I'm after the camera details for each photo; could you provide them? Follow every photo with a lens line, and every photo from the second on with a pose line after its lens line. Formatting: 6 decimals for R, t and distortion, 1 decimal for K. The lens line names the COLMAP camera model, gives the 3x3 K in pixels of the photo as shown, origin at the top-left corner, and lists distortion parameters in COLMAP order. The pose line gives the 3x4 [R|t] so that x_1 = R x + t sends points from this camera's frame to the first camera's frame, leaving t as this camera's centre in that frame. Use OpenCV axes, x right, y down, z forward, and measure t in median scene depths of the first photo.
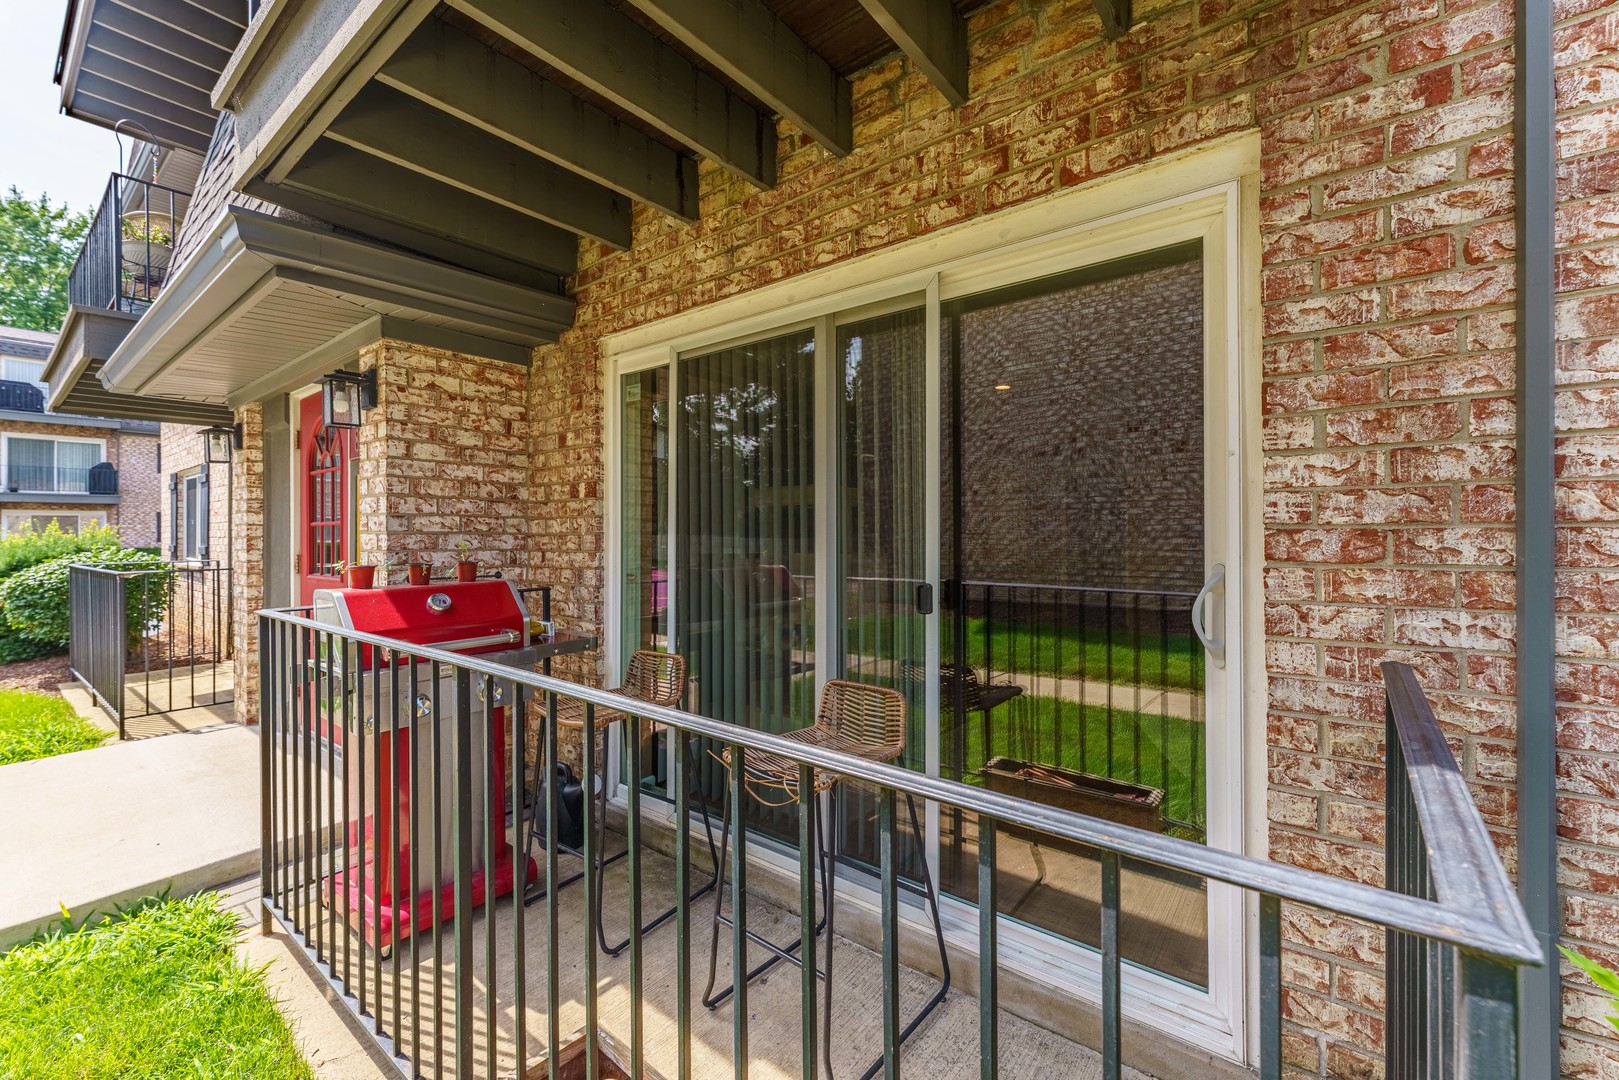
lens RADIAL K [[663.8, 0, 829.2], [0, 663.8, 515.0], [0, 0, 1]] dist [0.002093, -0.000877]
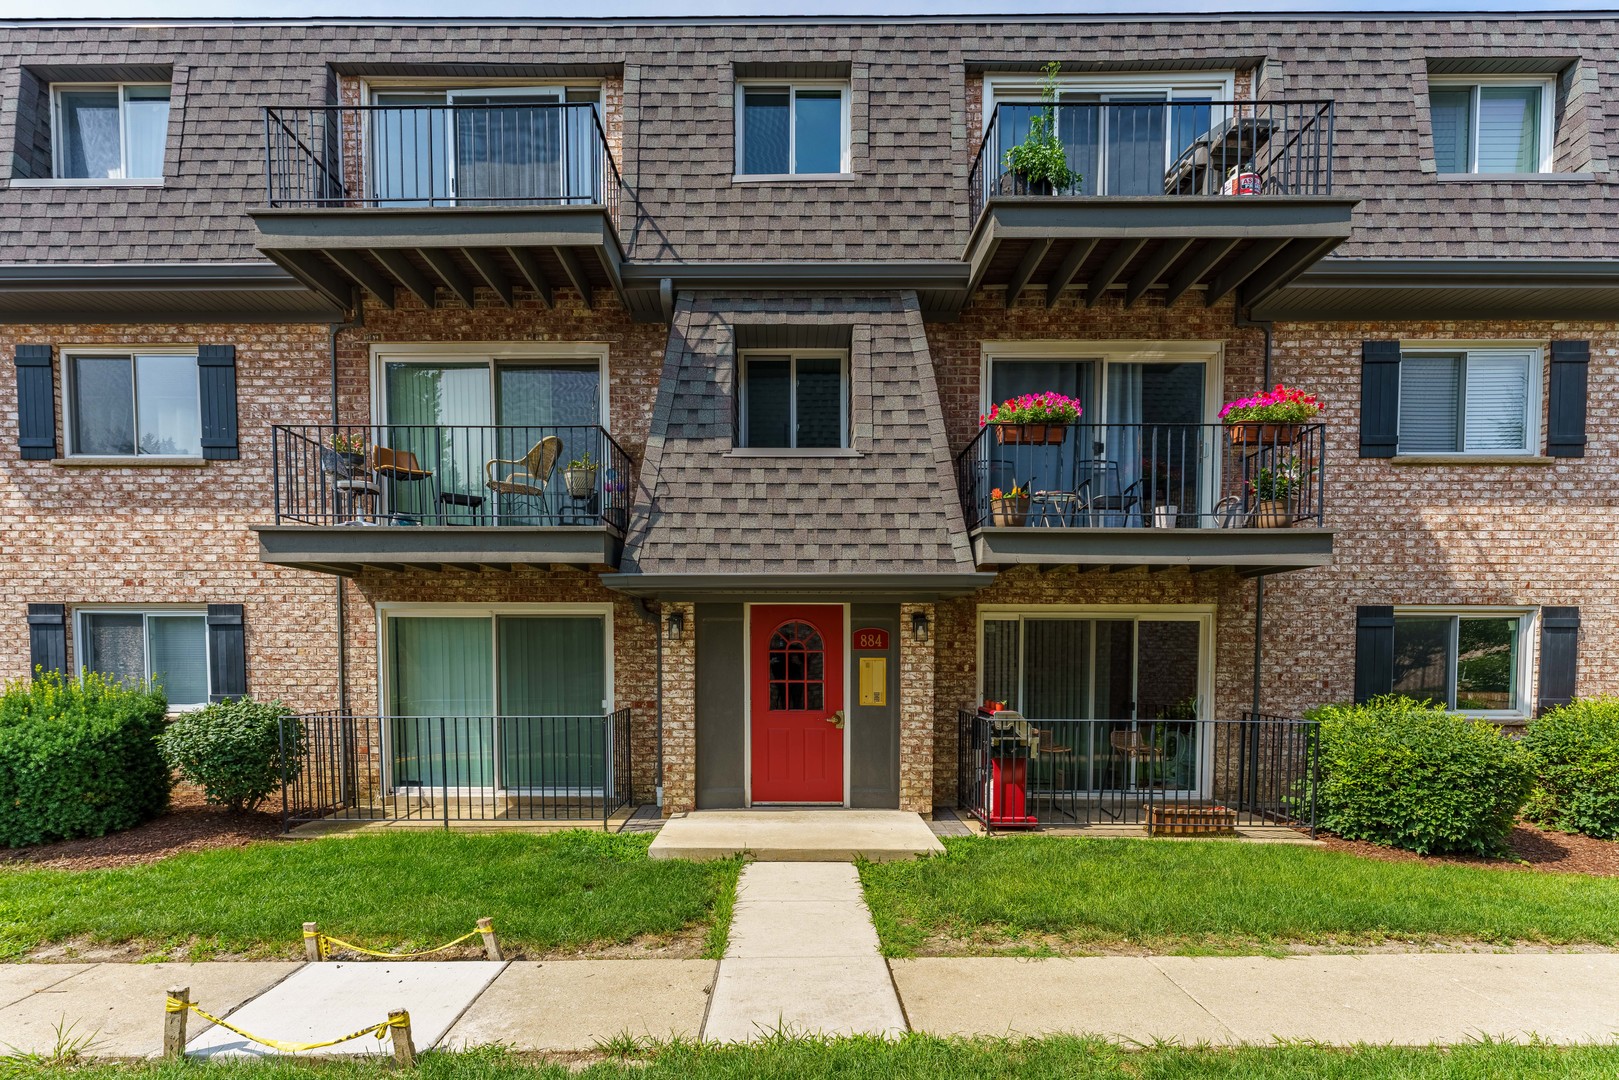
lens RADIAL K [[663.8, 0, 756.6], [0, 663.8, 655.8], [0, 0, 1]] dist [0.002093, -0.000877]
pose [[0.803790, 0.007464, 0.594867, -2.441007], [-0.024448, 0.999491, 0.020493, -0.113932], [-0.594411, -0.031016, 0.803563, -0.444604]]
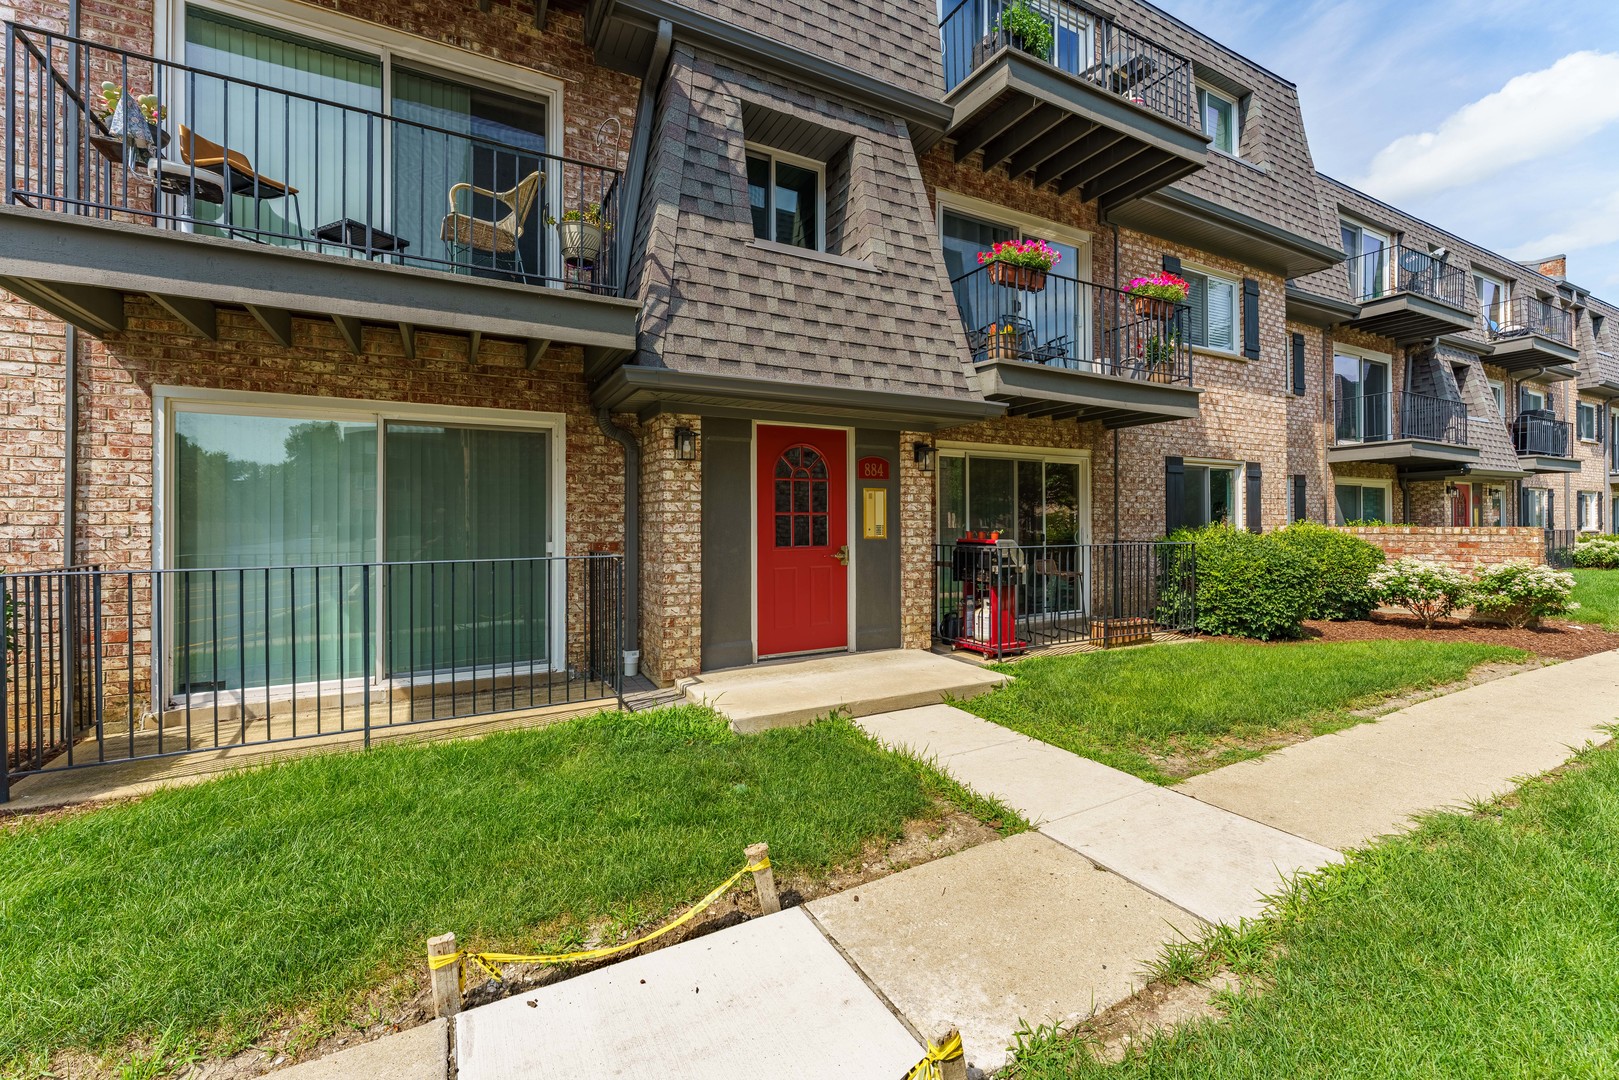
lens RADIAL K [[663.8, 0, 766.3], [0, 663.8, 492.7], [0, 0, 1]] dist [0.002093, -0.000877]
pose [[0.432444, 0.044932, 0.900540, -2.838434], [-0.024597, 0.998974, -0.038032, 0.033188], [-0.901325, -0.005703, 0.433106, 0.526327]]
